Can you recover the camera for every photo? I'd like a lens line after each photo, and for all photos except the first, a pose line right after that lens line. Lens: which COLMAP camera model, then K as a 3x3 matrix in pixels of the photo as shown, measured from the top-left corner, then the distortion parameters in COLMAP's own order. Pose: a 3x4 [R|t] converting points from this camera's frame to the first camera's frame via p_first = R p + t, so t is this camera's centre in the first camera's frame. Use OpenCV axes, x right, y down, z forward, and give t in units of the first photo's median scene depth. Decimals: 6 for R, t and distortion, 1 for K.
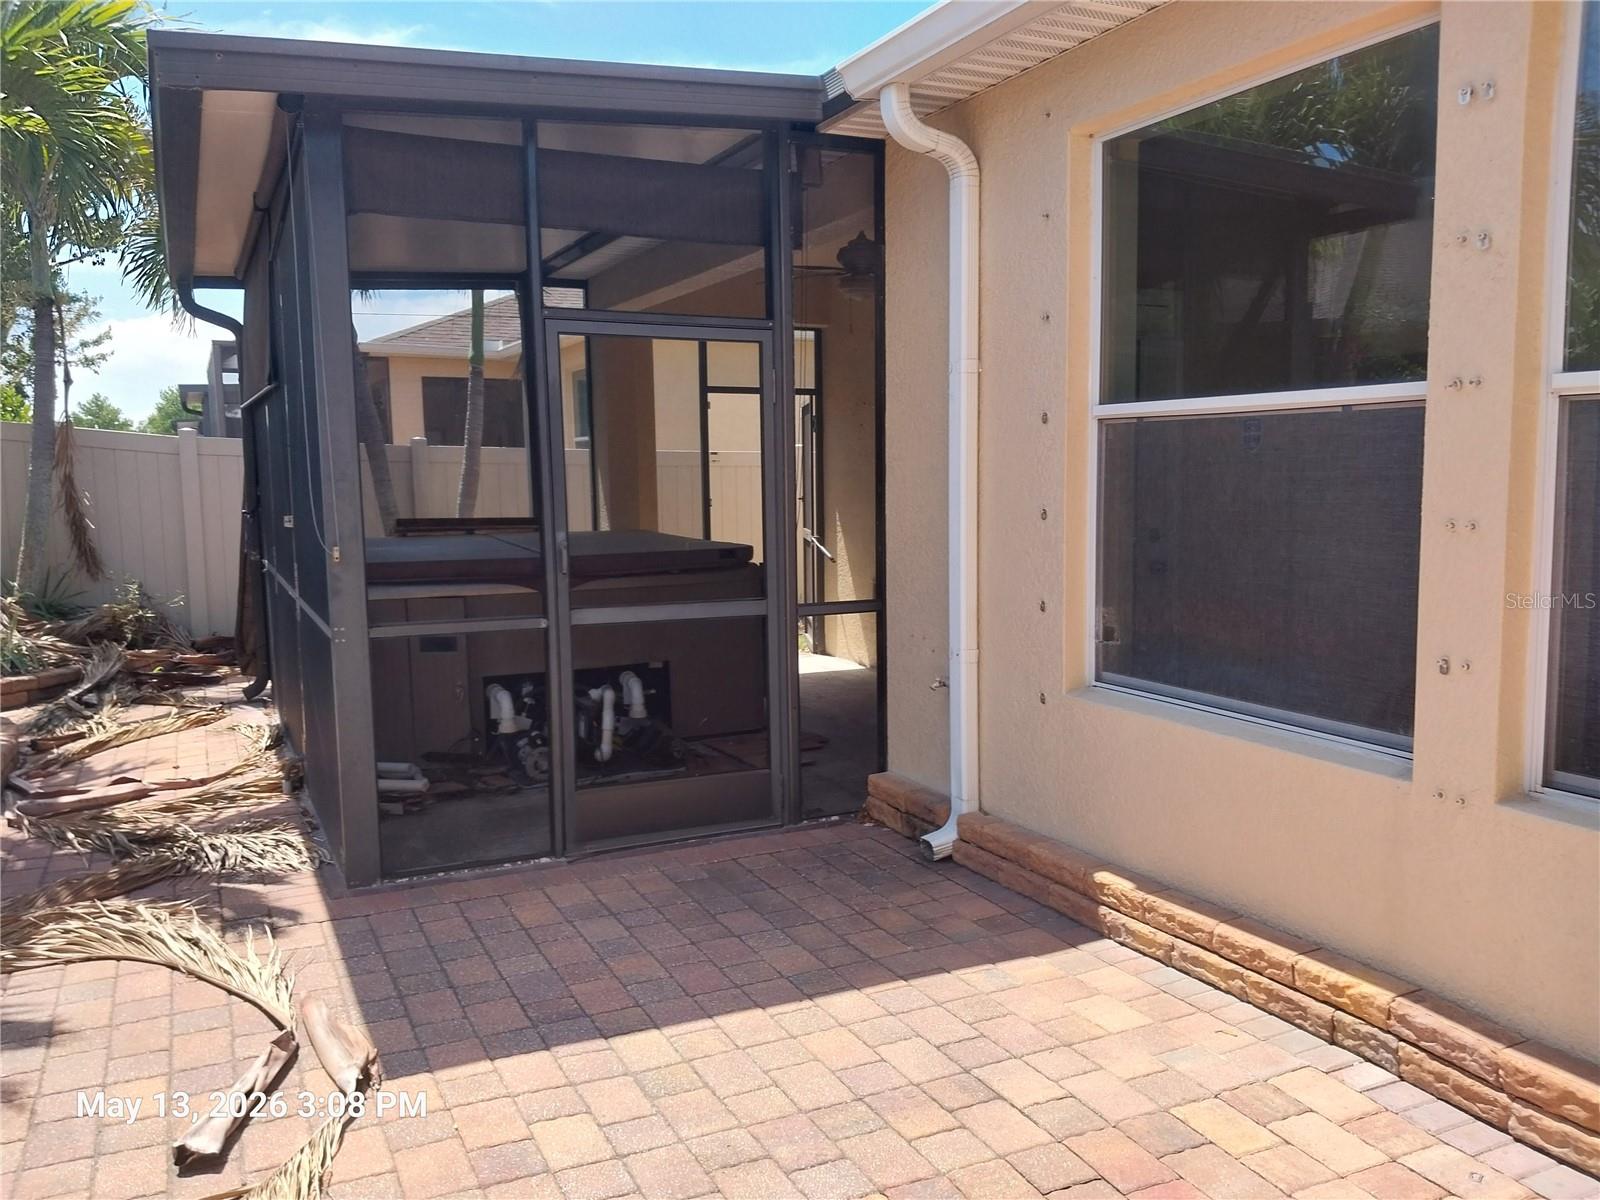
lens RADIAL K [[1210.8, 0, 744.2], [0, 1210.8, 596.0], [0, 0, 1]] dist [0.008575, -0.002406]
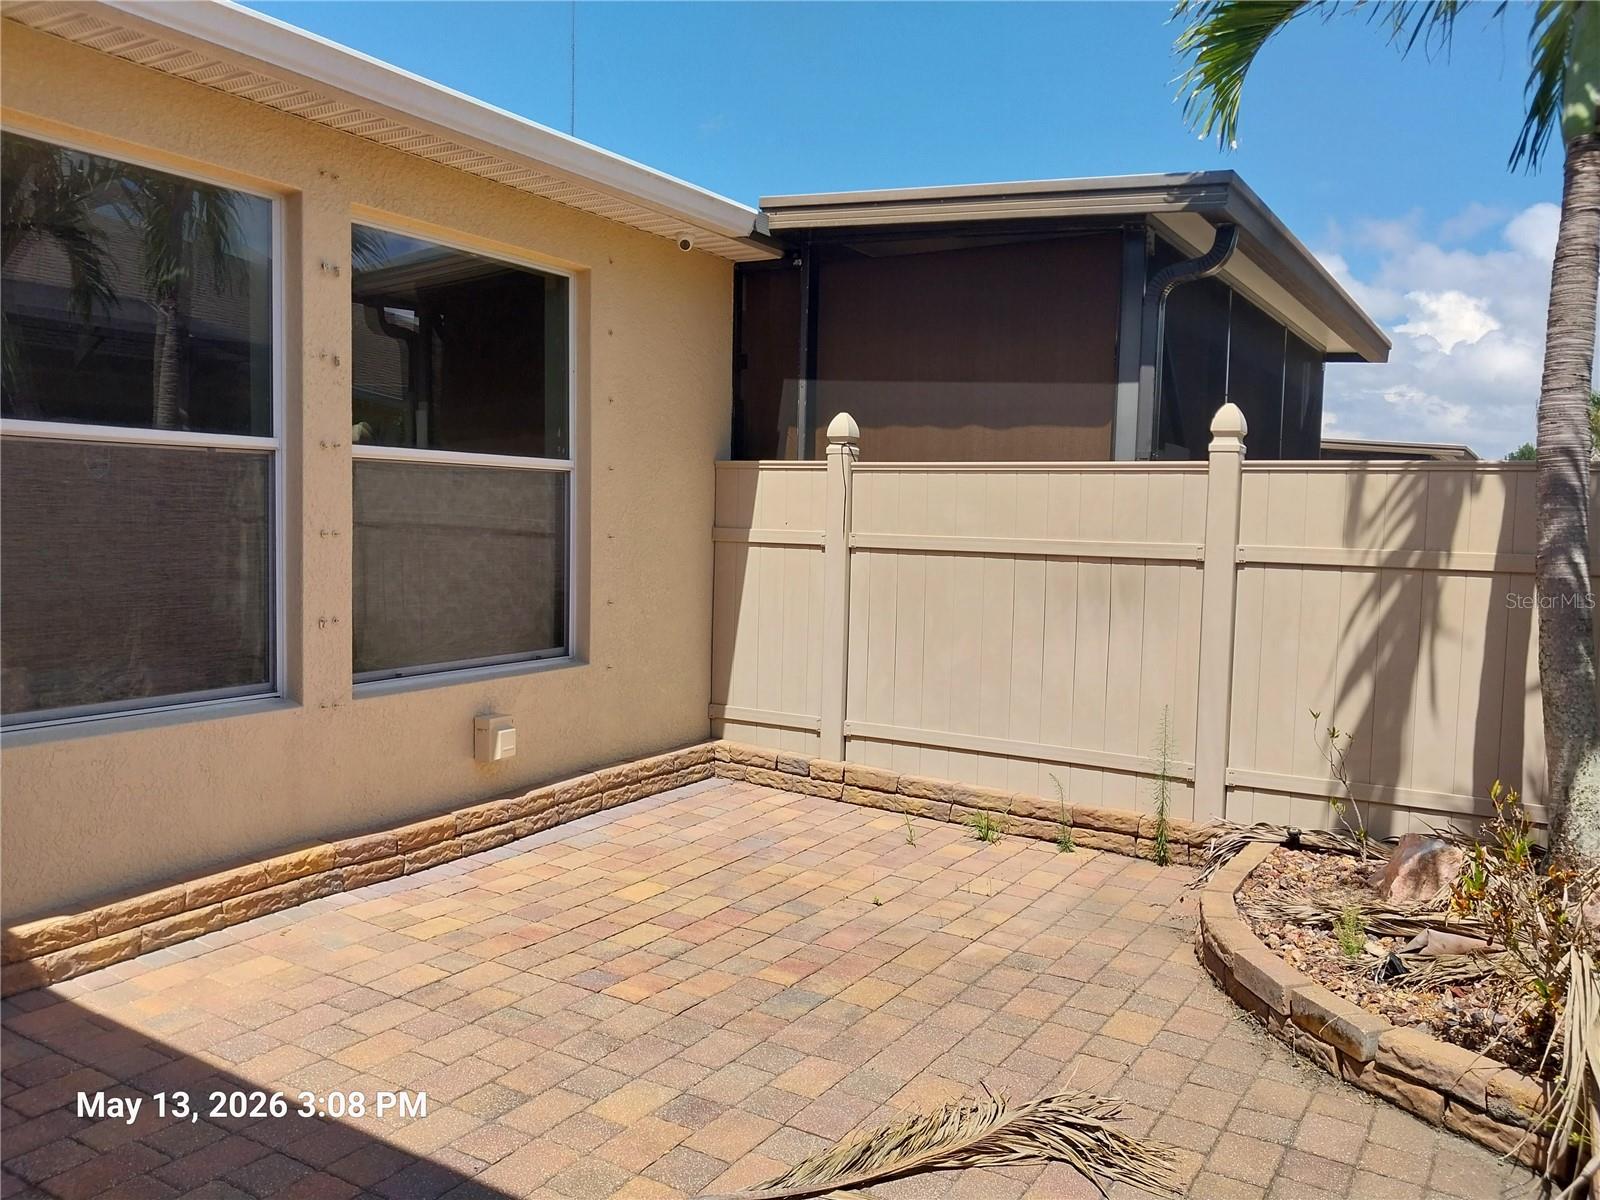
lens RADIAL K [[1210.8, 0, 744.2], [0, 1210.8, 596.0], [0, 0, 1]] dist [0.008575, -0.002406]
pose [[-0.503755, -0.064632, 0.861426, -0.970151], [0.074699, 0.990203, 0.117977, -0.112513], [-0.860611, 0.123779, -0.493991, 1.219536]]
